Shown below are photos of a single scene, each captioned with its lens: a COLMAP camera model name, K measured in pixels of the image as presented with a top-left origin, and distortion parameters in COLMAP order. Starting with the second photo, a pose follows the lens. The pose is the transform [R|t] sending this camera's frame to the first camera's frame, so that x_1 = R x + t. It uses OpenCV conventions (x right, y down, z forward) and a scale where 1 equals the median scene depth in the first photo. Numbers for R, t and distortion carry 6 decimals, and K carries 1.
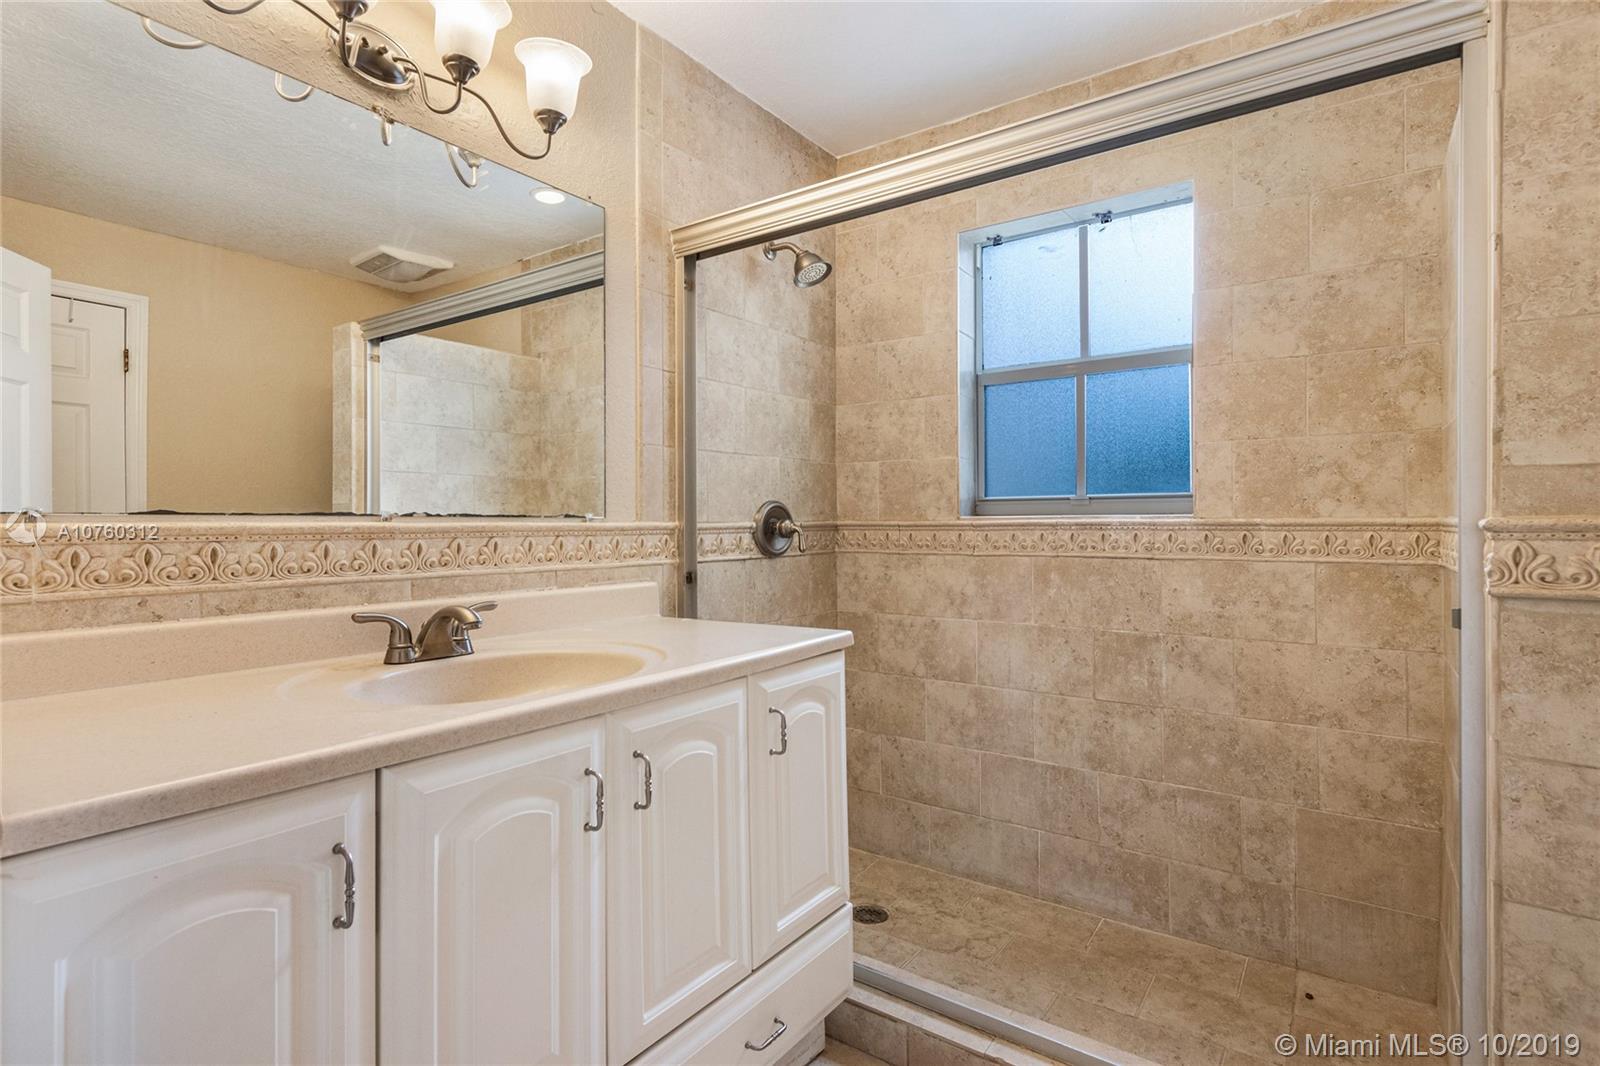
lens RADIAL K [[723.0, 0, 770.6], [0, 723.0, 530.6], [0, 0, 1]] dist [0.016171, -0.006728]
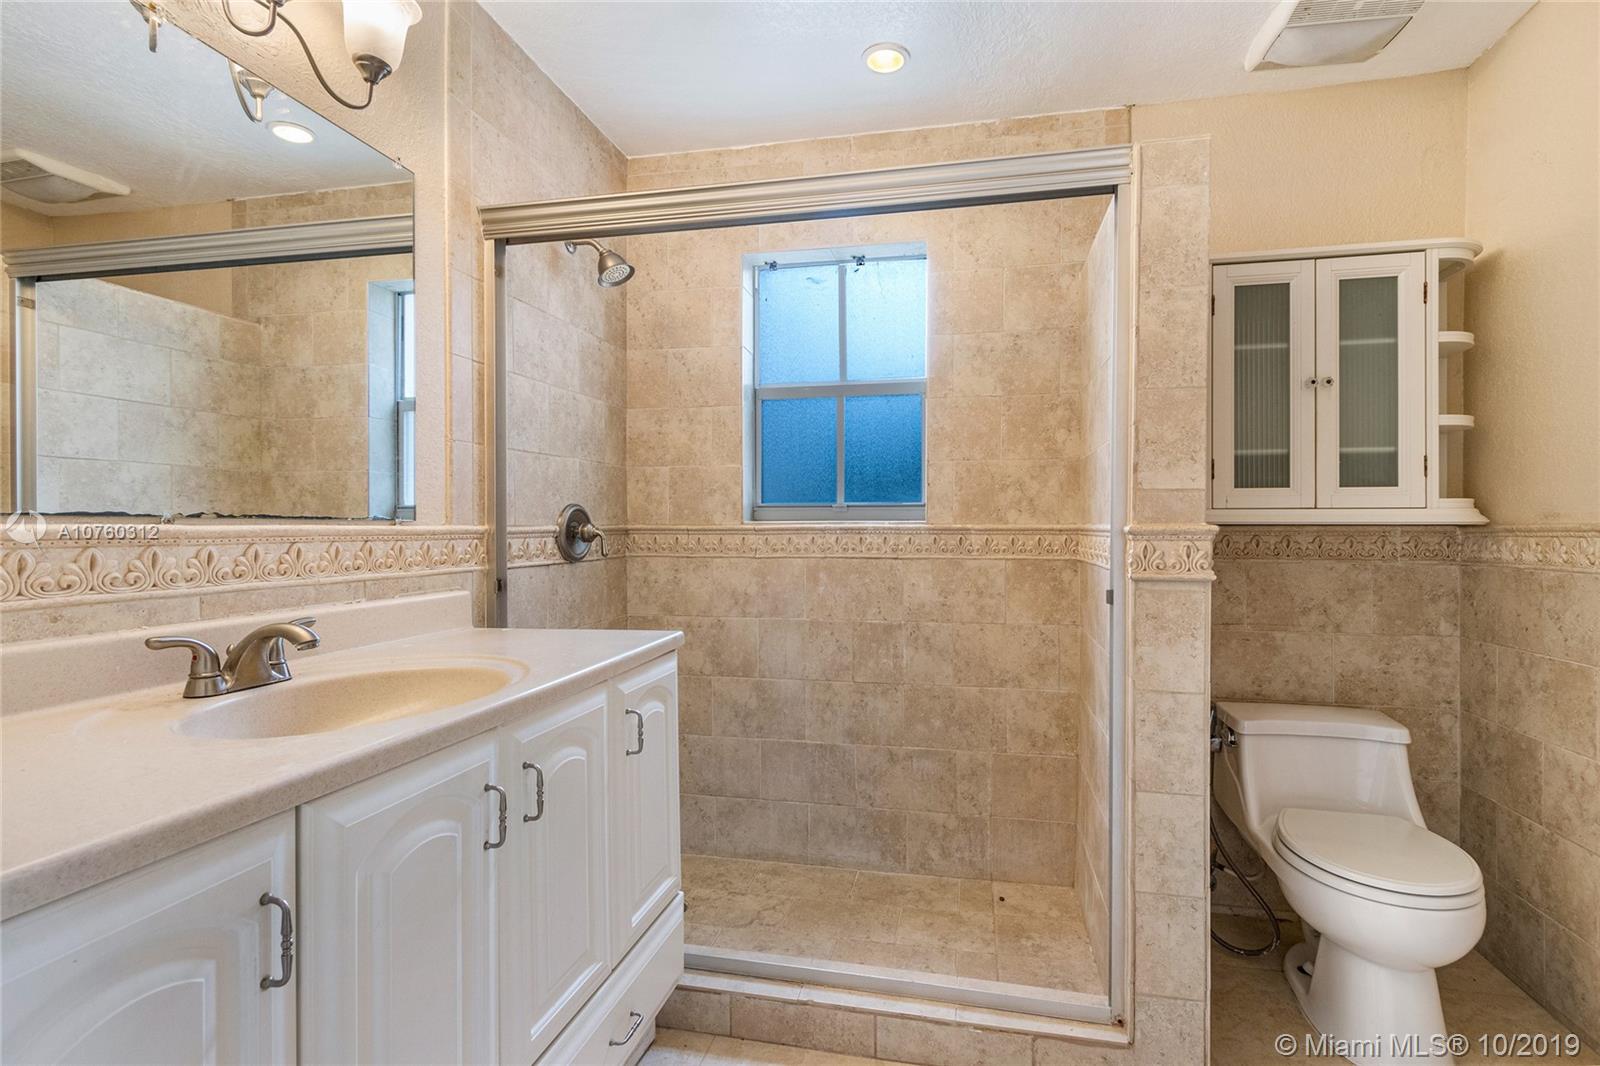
lens RADIAL K [[736.2, 0, 811.5], [0, 736.2, 543.2], [0, 0, 1]] dist [0.016305, -0.007890]
pose [[0.905126, -0.005961, 0.425101, -0.117450], [0.001058, 0.999930, 0.011770, 0.000135], [-0.425142, -0.010203, 0.905069, -0.024819]]
